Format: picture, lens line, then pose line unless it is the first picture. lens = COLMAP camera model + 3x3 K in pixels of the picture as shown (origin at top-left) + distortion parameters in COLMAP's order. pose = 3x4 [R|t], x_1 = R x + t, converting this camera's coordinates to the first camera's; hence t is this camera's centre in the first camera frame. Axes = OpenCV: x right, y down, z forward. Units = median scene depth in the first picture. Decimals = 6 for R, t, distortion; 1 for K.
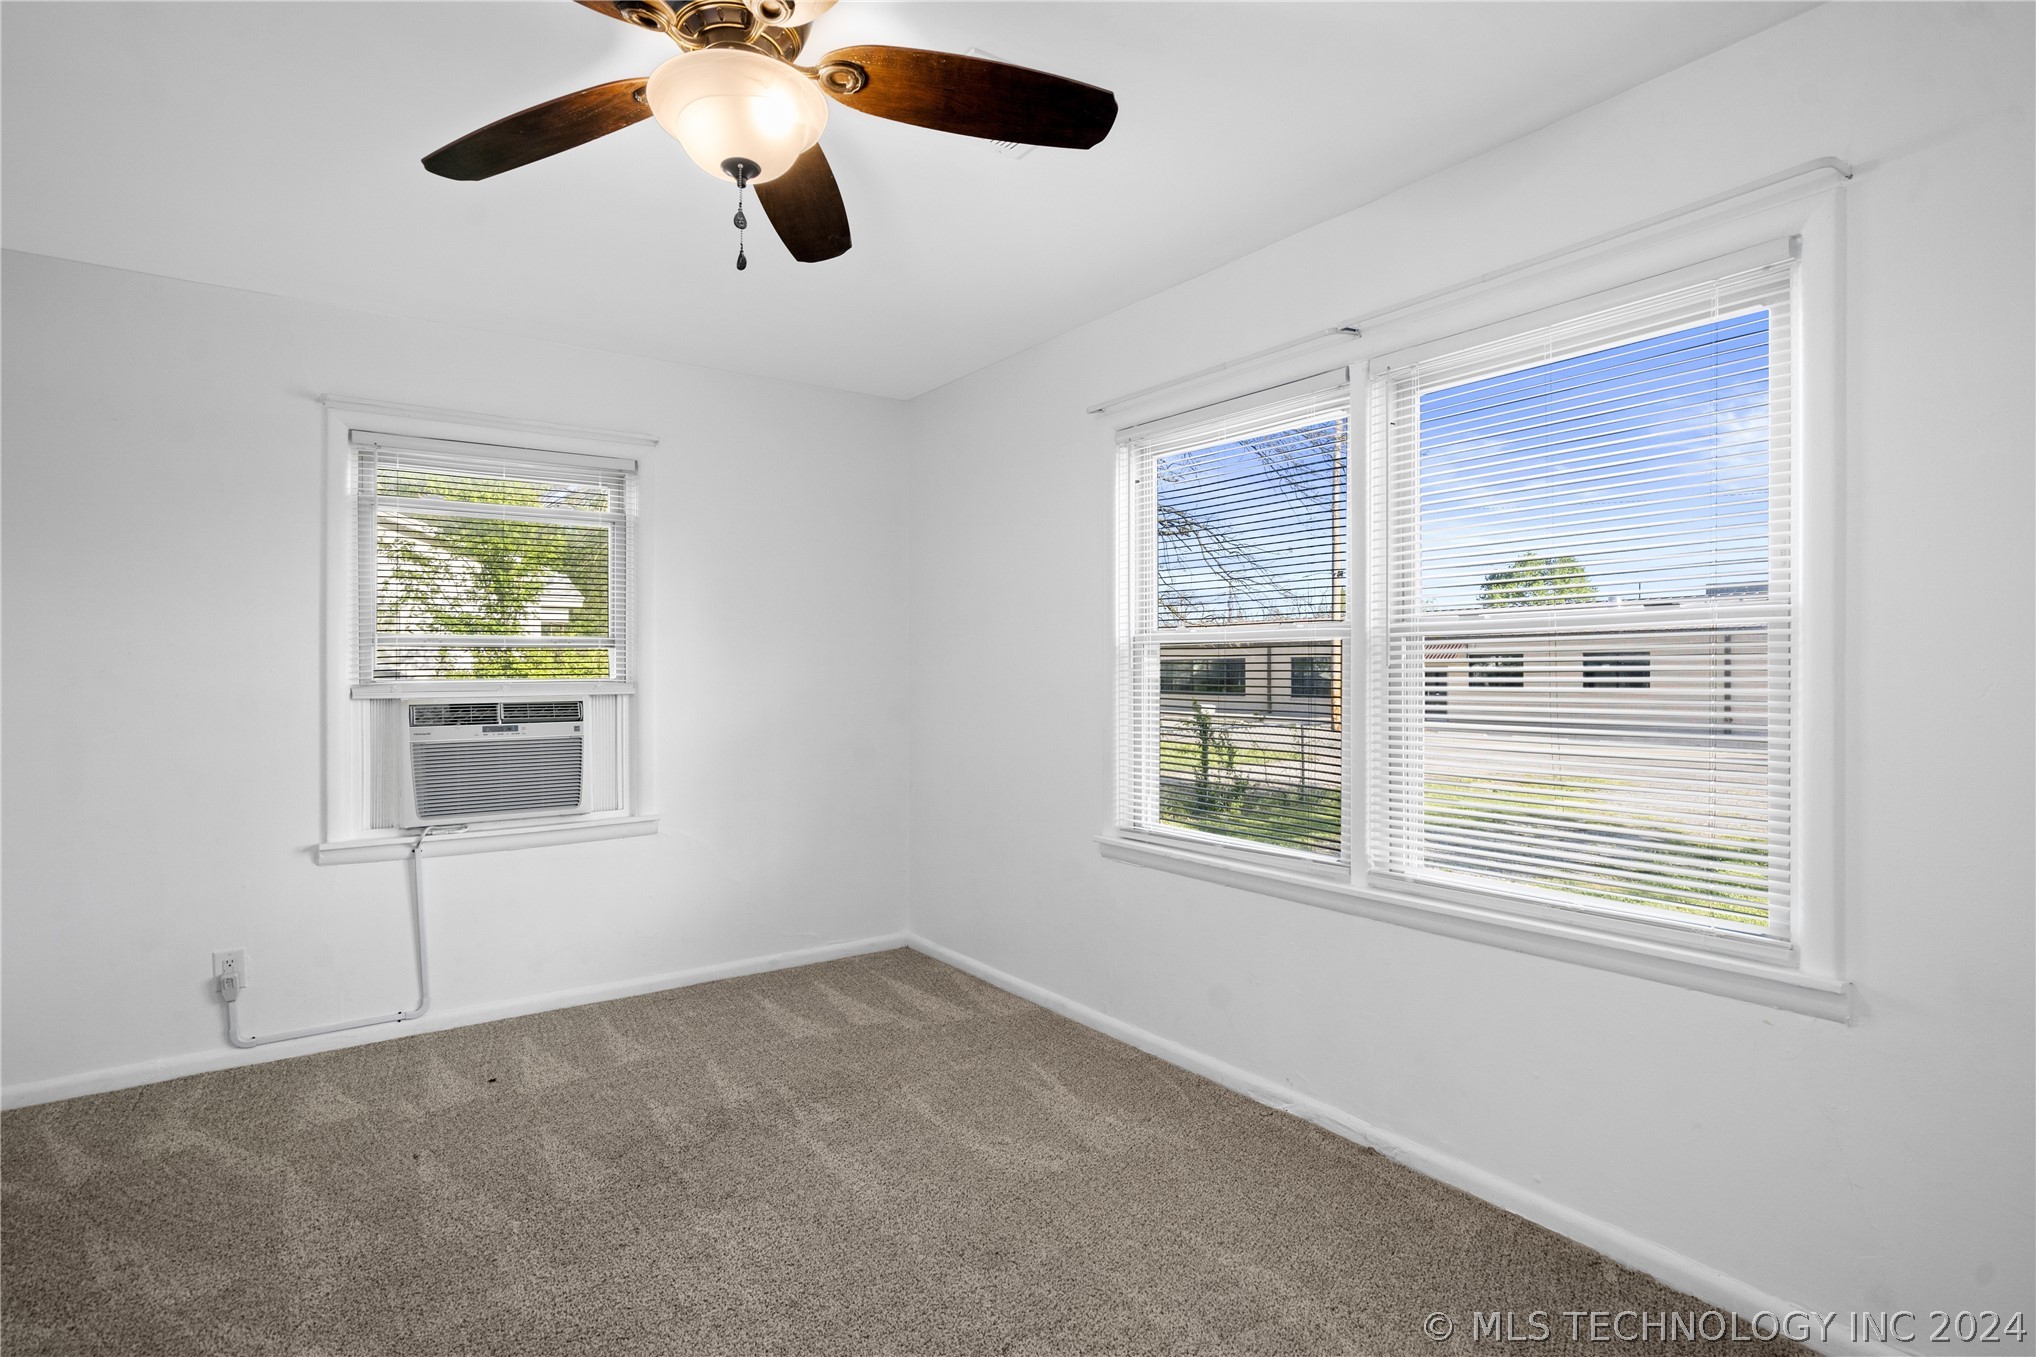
lens RADIAL K [[1024.9, 0, 1016.0], [0, 1024.9, 676.3], [0, 0, 1]] dist [0.001591, 0.002576]
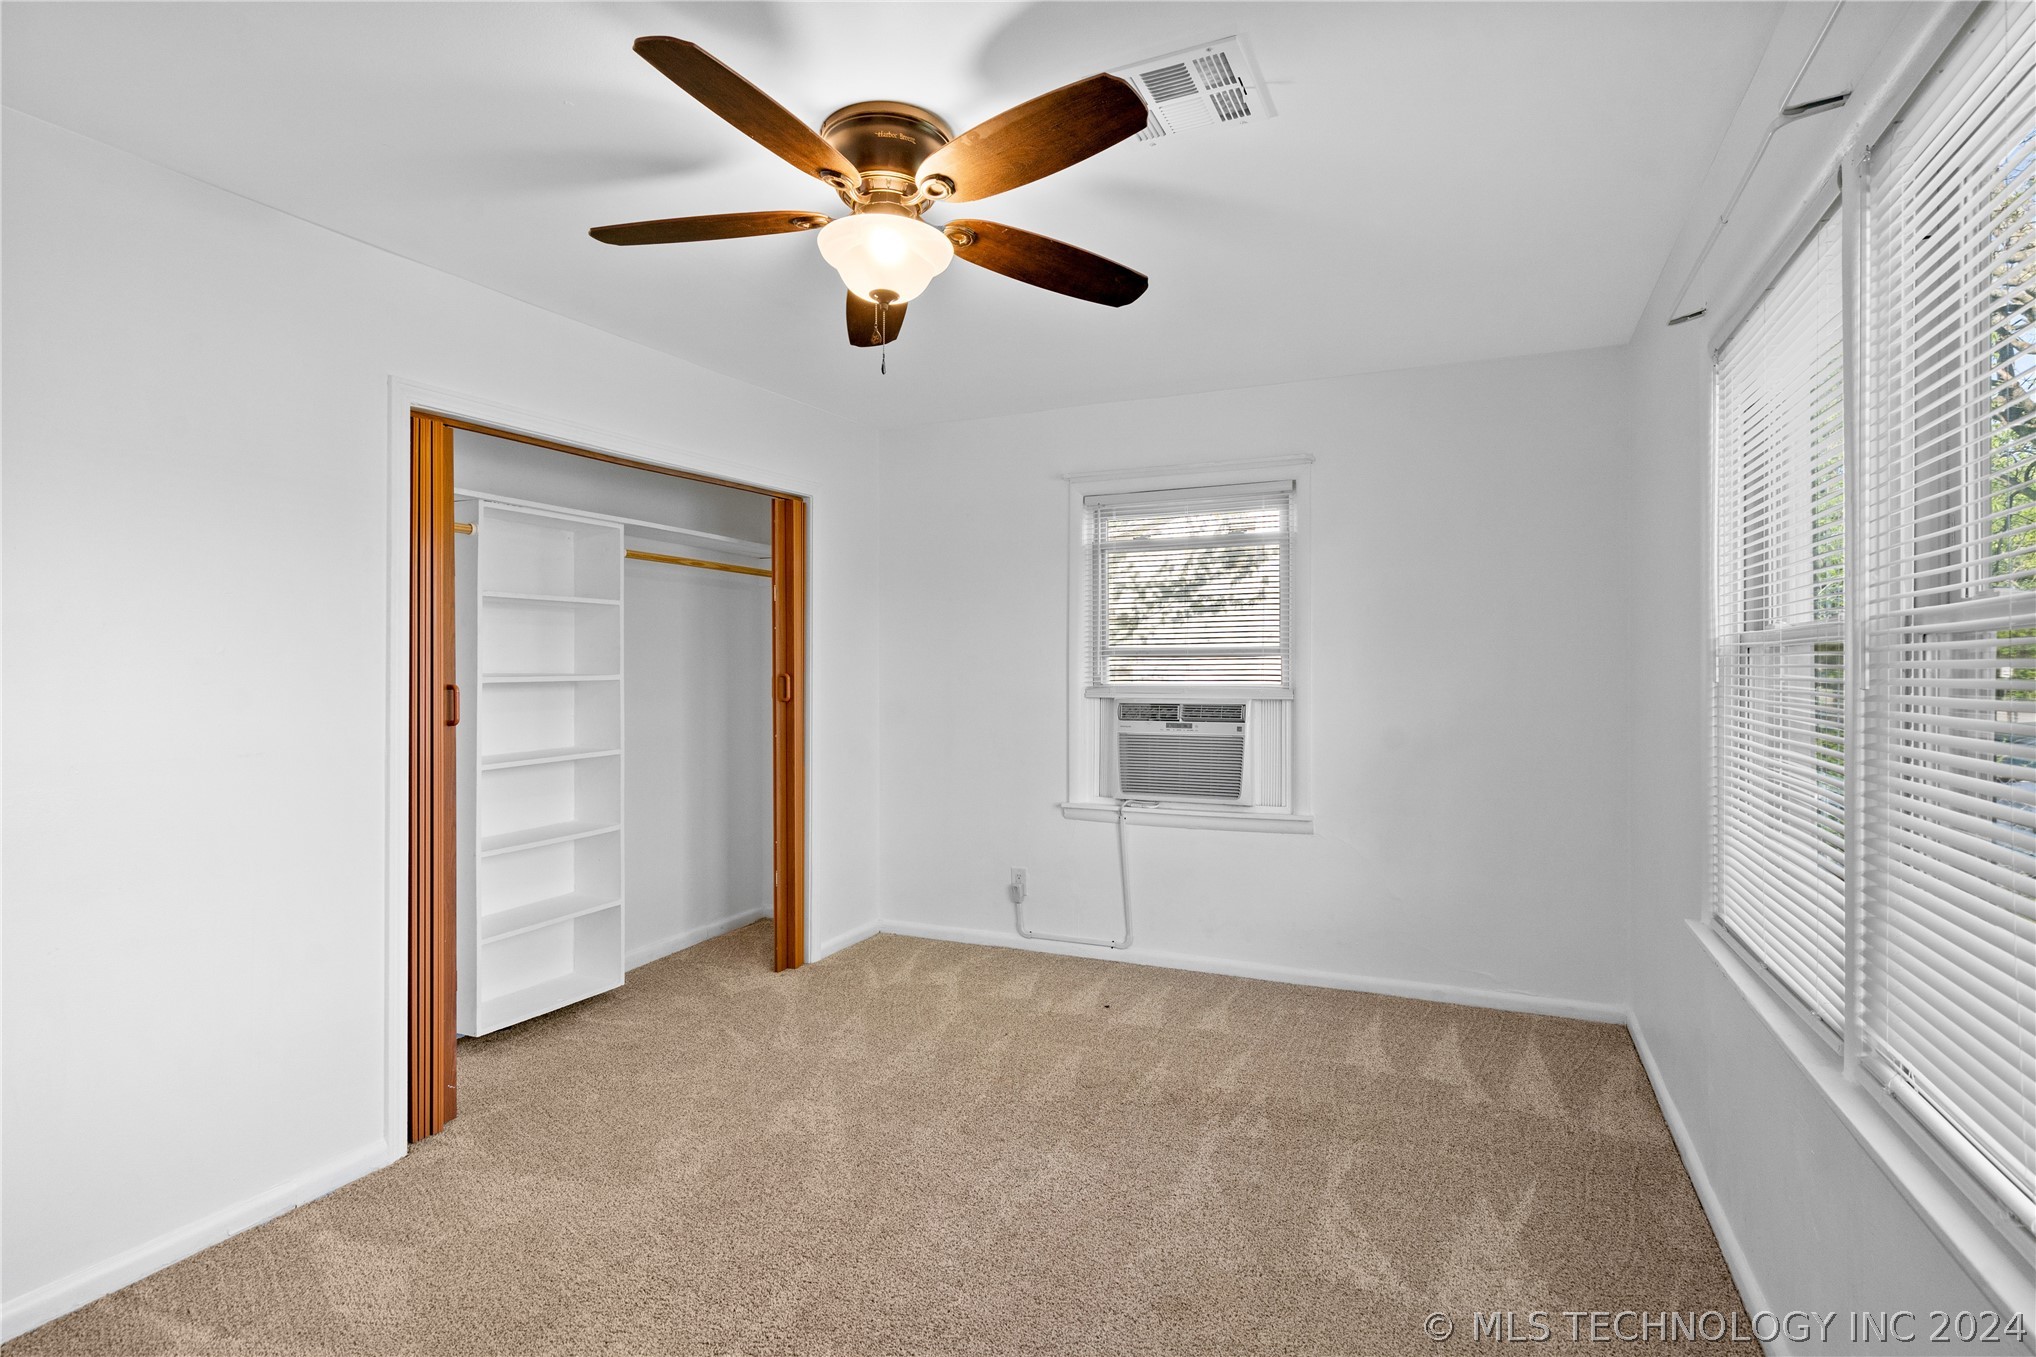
lens RADIAL K [[1024.9, 0, 1012.2], [0, 1024.9, 675.4], [0, 0, 1]] dist [0.001591, 0.002576]
pose [[0.498305, 0.007039, -0.866973, 0.448764], [-0.005719, 0.999972, 0.004832, -0.012246], [0.866983, 0.002550, 0.498332, 0.245077]]
